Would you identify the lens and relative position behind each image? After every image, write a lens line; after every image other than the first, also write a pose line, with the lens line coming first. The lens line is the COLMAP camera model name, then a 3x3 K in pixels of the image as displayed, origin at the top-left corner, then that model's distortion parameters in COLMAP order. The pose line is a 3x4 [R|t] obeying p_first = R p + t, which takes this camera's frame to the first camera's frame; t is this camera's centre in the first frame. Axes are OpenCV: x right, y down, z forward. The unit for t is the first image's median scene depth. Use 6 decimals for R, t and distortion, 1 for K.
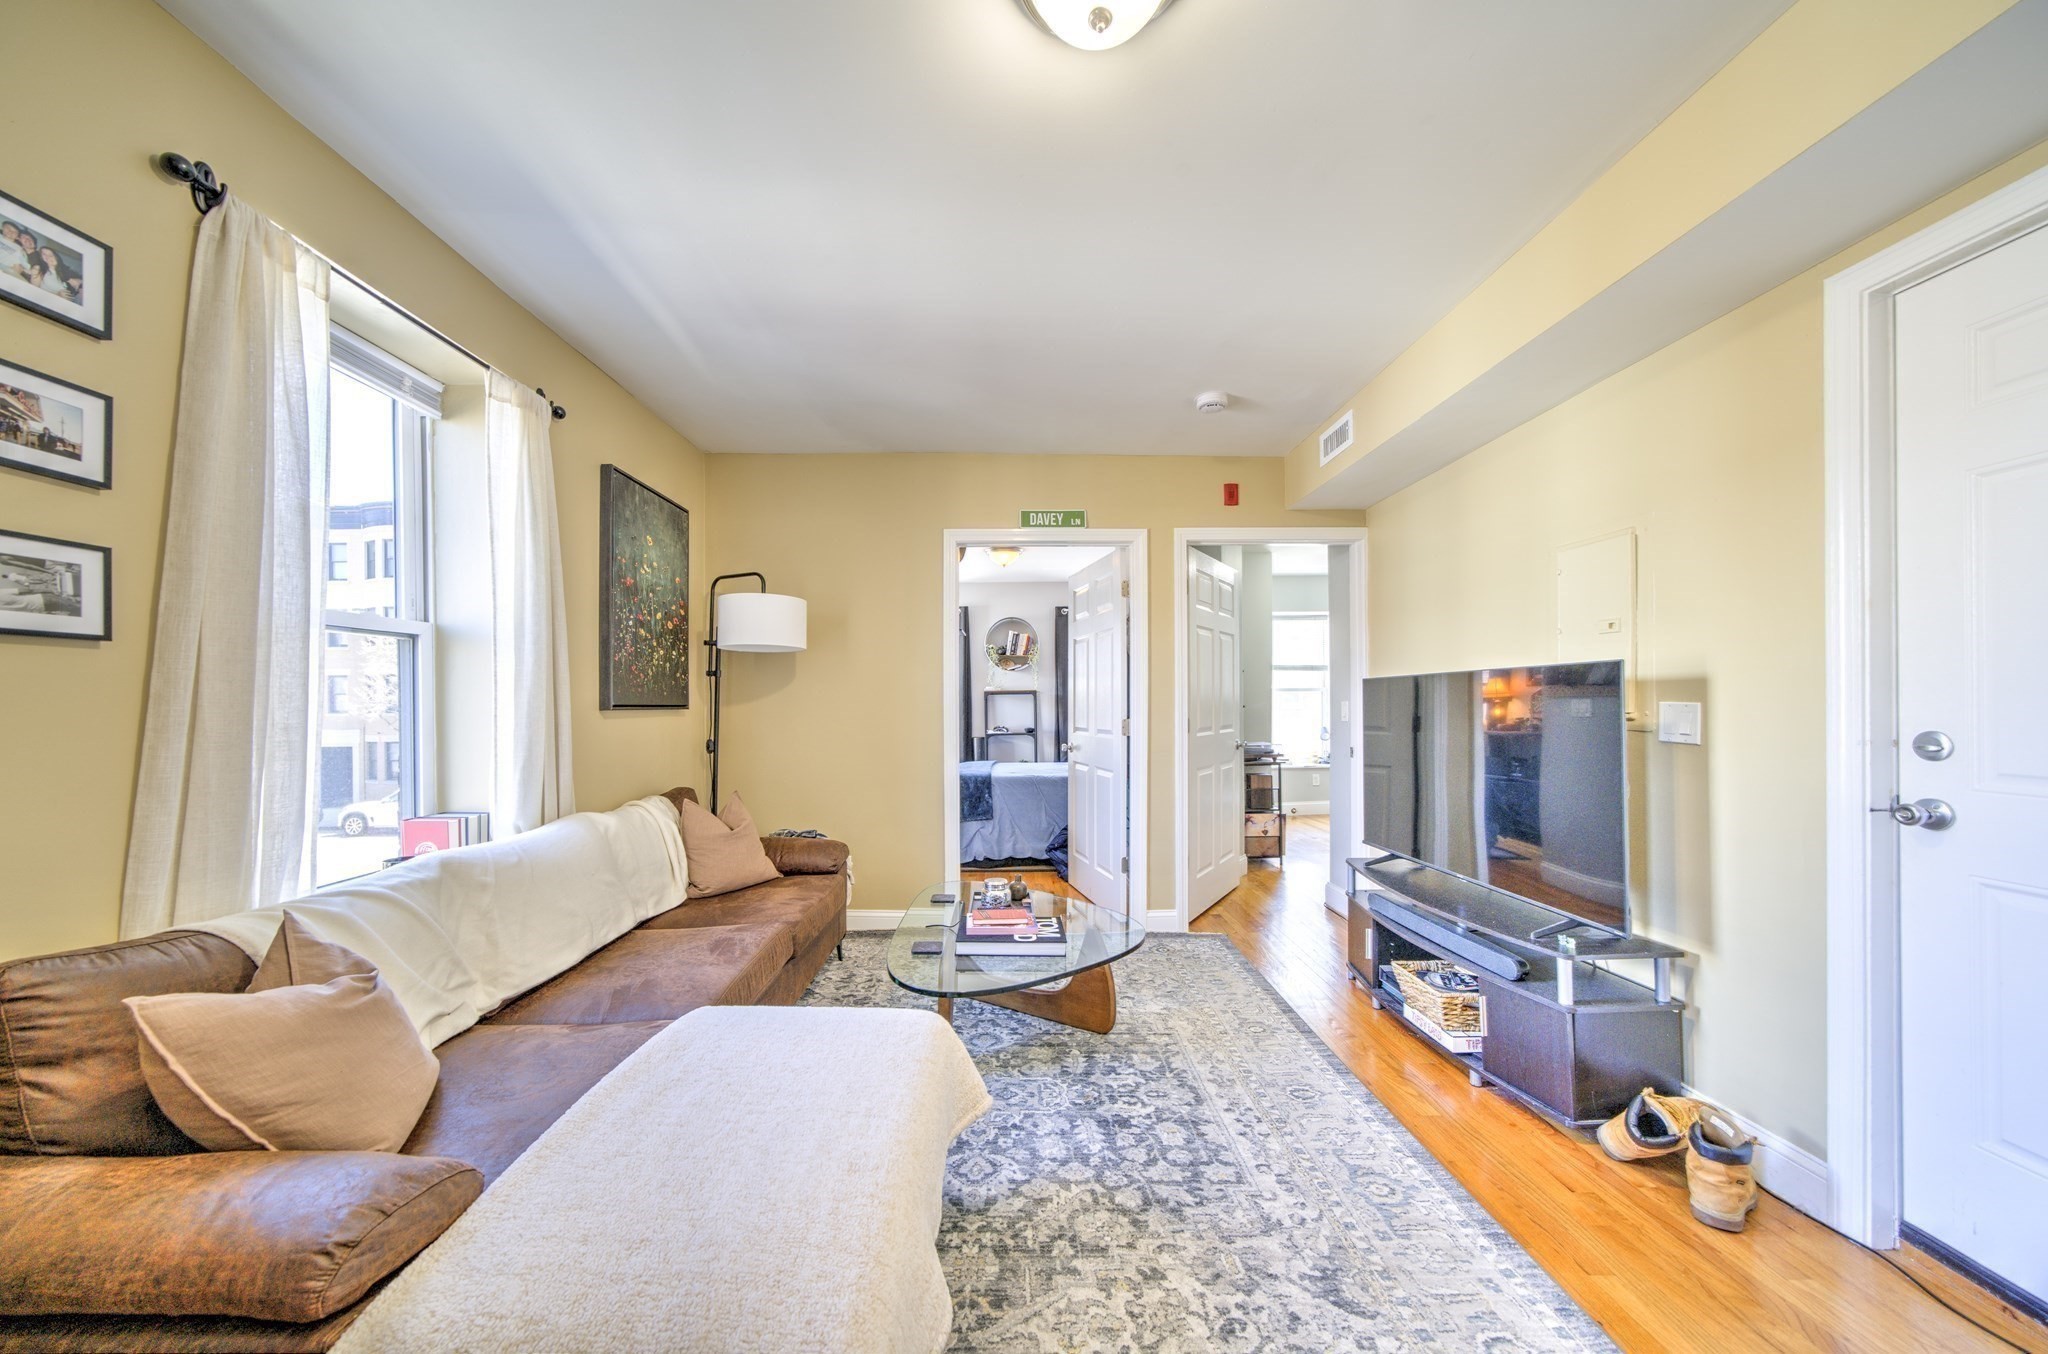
lens RADIAL K [[694.7, 0, 1015.7], [0, 694.7, 698.1], [0, 0, 1]] dist [-0.000124, 0.003386]
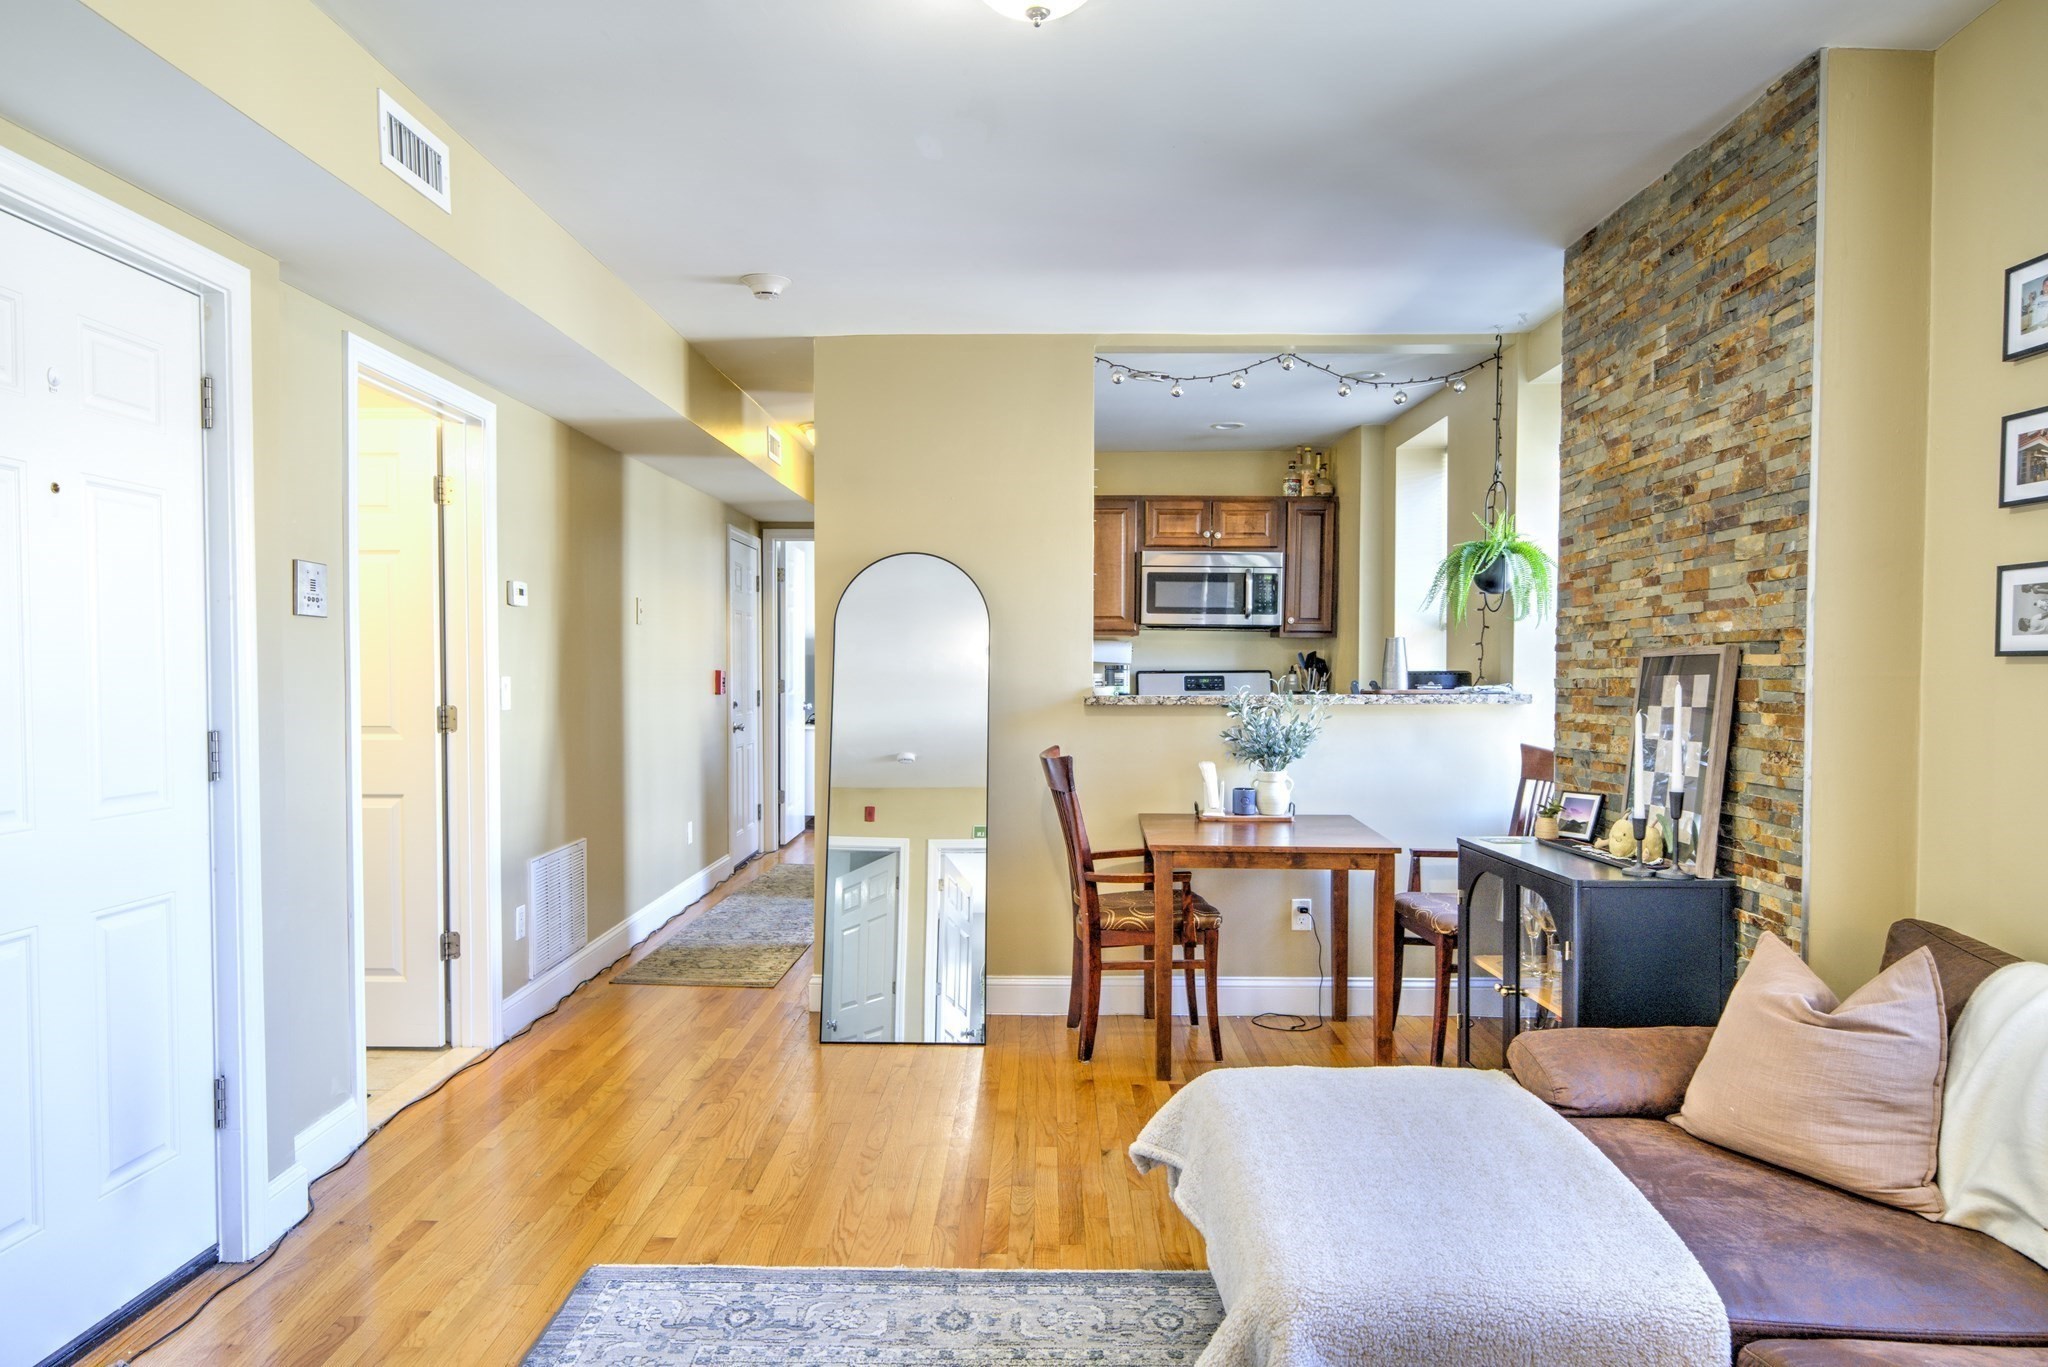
lens RADIAL K [[1283.9, 0, 1025.3], [0, 1283.9, 711.2], [0, 0, 1]] dist [0.004089, 0.000506]
pose [[-0.999701, 0.005225, 0.023887, 0.075333], [0.005944, 0.999528, 0.030151, -0.050963], [-0.023718, 0.030284, -0.999260, 2.092028]]
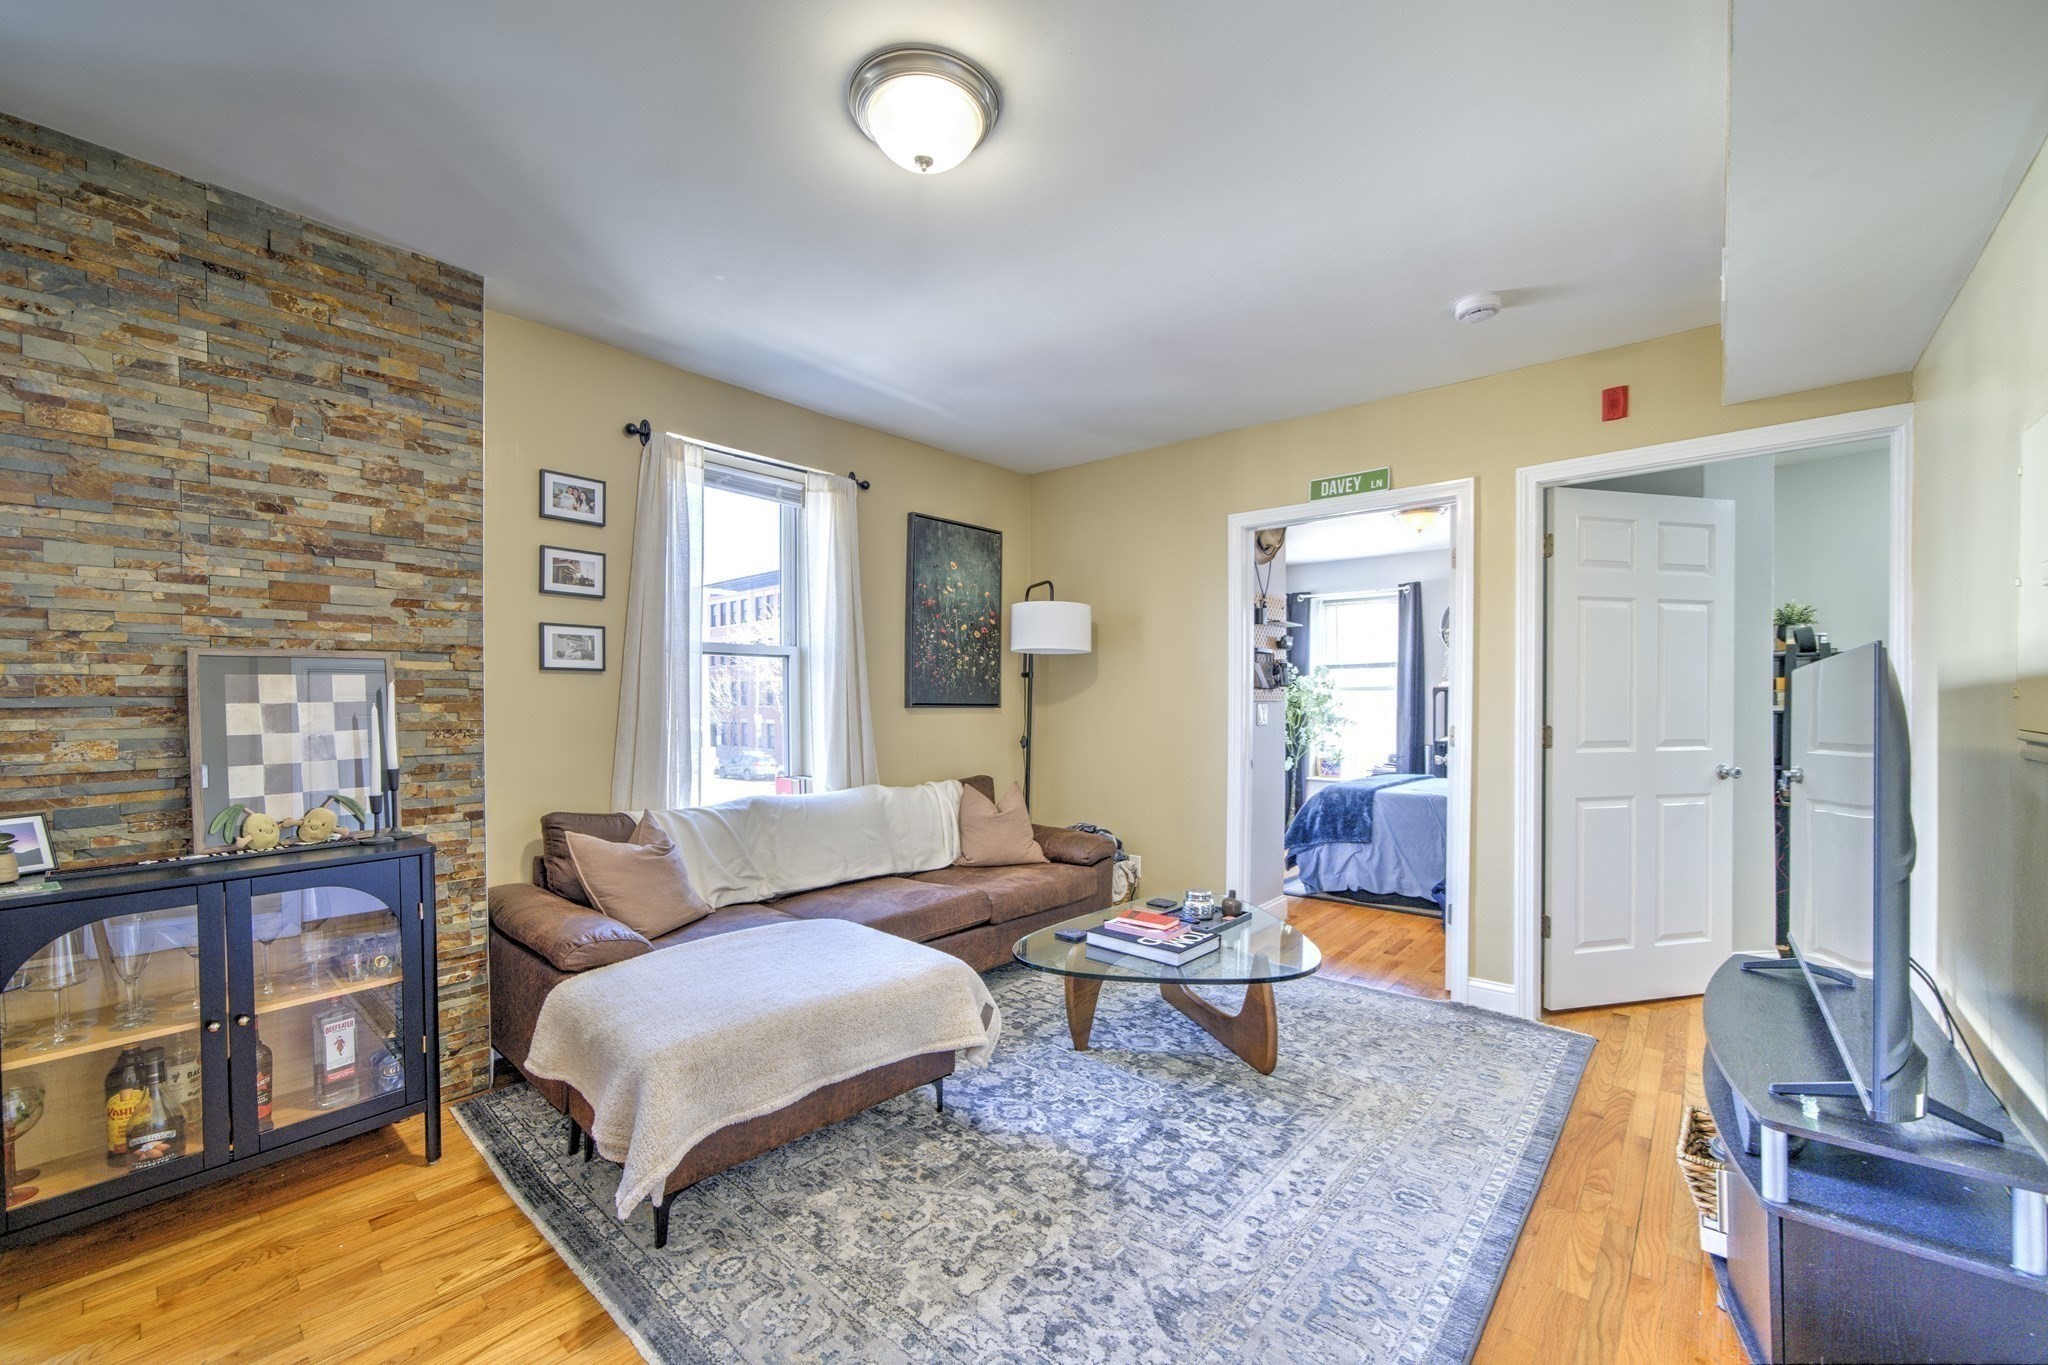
lens RADIAL K [[821.4, 0, 1015.5], [0, 821.4, 706.9], [0, 0, 1]] dist [-0.000677, 0.008351]
pose [[0.743833, 0.012265, -0.668253, 0.944641], [-0.002147, 0.999870, 0.015962, -0.012818], [0.668362, -0.010439, 0.743763, -0.000219]]
